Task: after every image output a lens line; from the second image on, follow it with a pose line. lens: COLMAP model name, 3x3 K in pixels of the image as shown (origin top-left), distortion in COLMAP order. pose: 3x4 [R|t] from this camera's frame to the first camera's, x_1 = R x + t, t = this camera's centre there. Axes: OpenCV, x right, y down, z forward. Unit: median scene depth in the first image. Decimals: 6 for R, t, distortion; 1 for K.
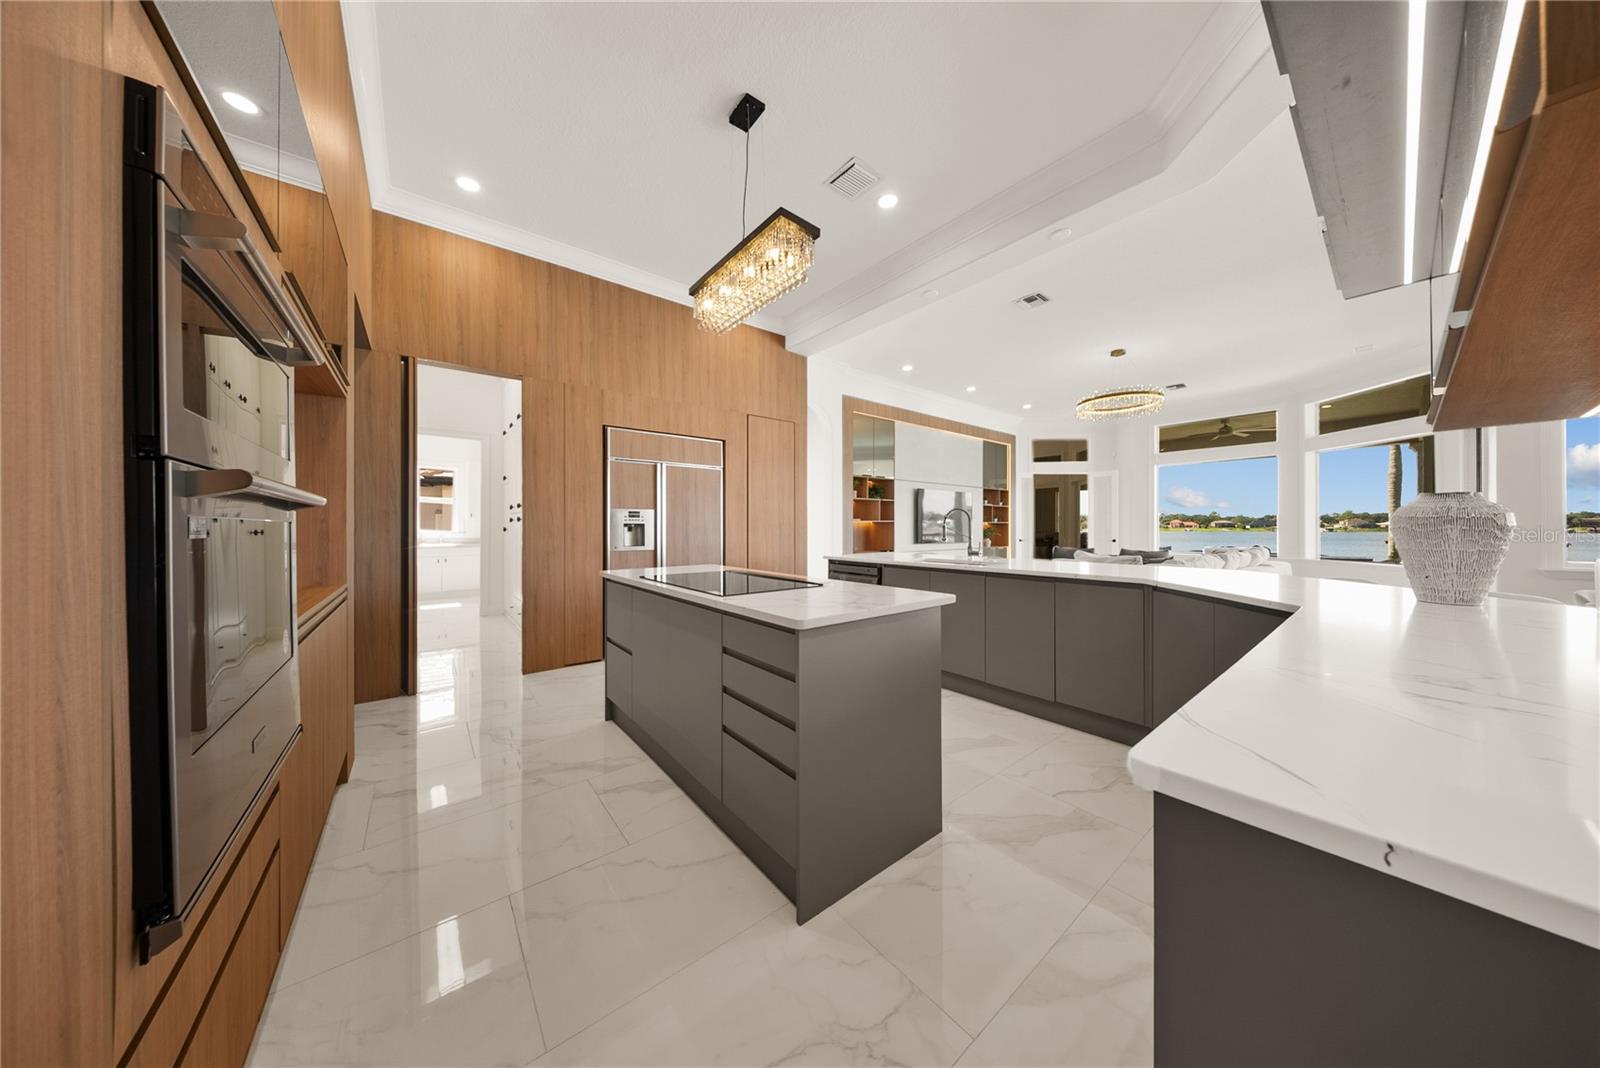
lens RADIAL K [[472.7, 0, 796.1], [0, 472.7, 529.5], [0, 0, 1]] dist [0.002193, -0.002013]
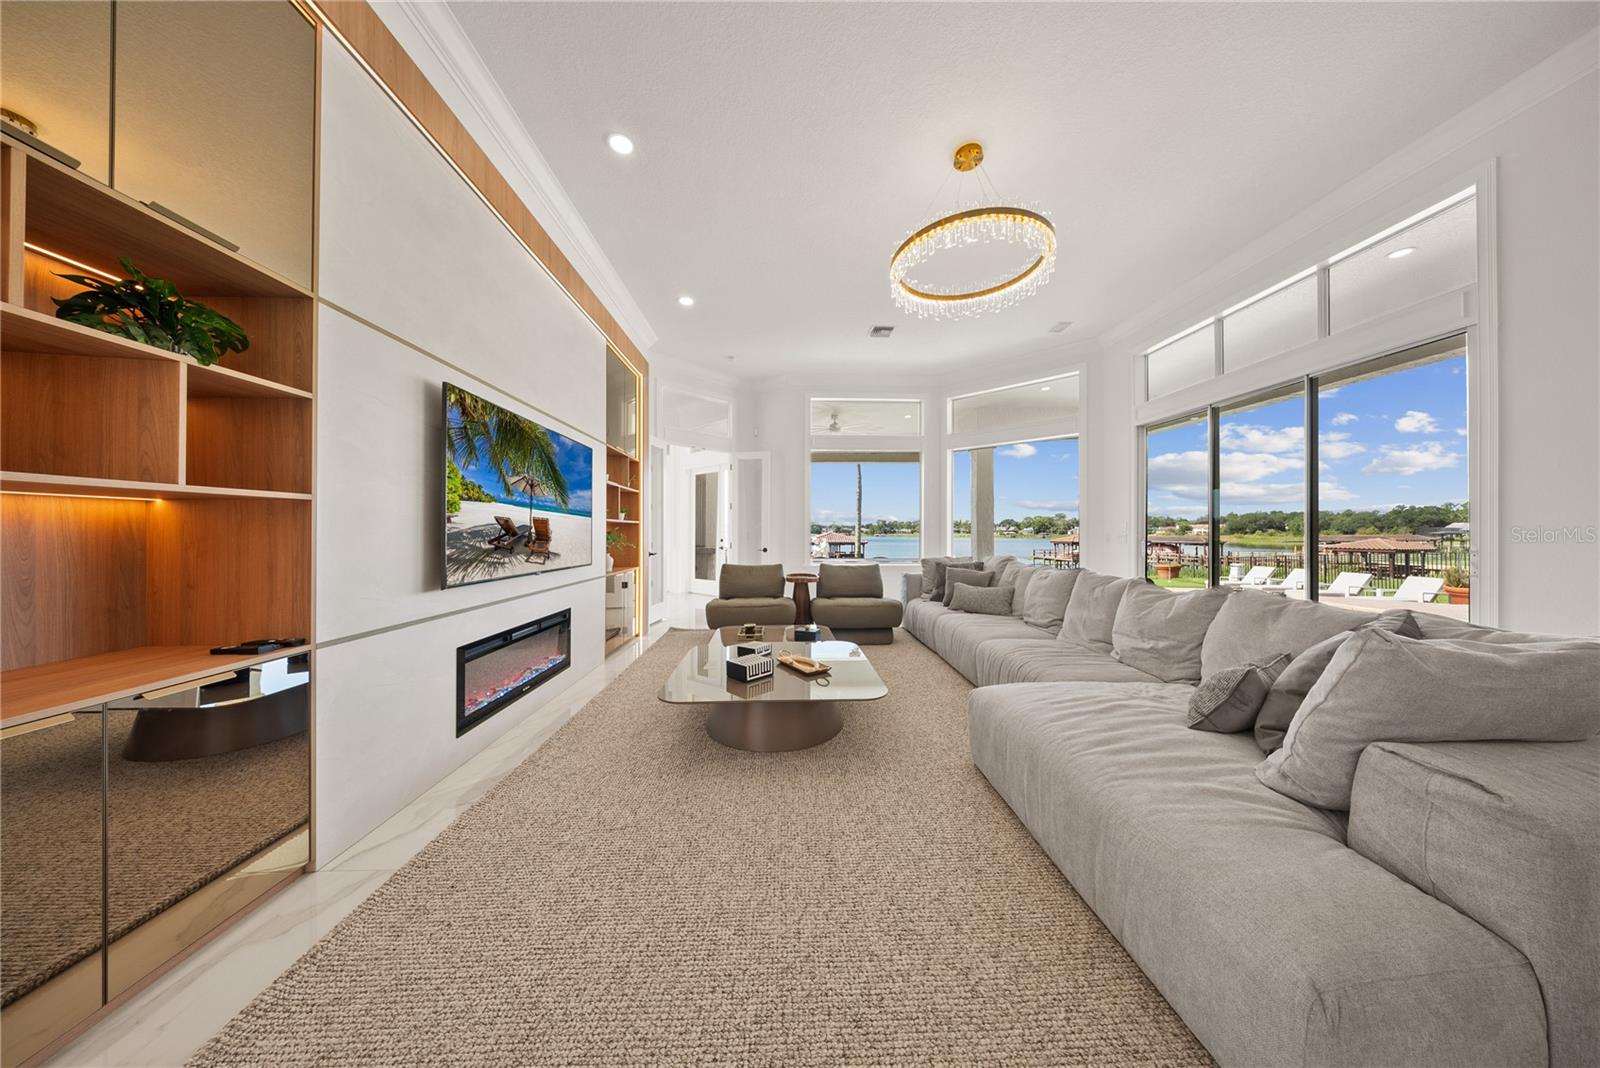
lens RADIAL K [[472.7, 0, 796.1], [0, 472.7, 529.5], [0, 0, 1]] dist [0.002193, -0.002013]
pose [[0.593923, 0.005690, 0.804502, 0.241593], [0.003865, 0.999943, -0.009925, -0.000116], [-0.804513, 0.009005, 0.593867, 1.025821]]
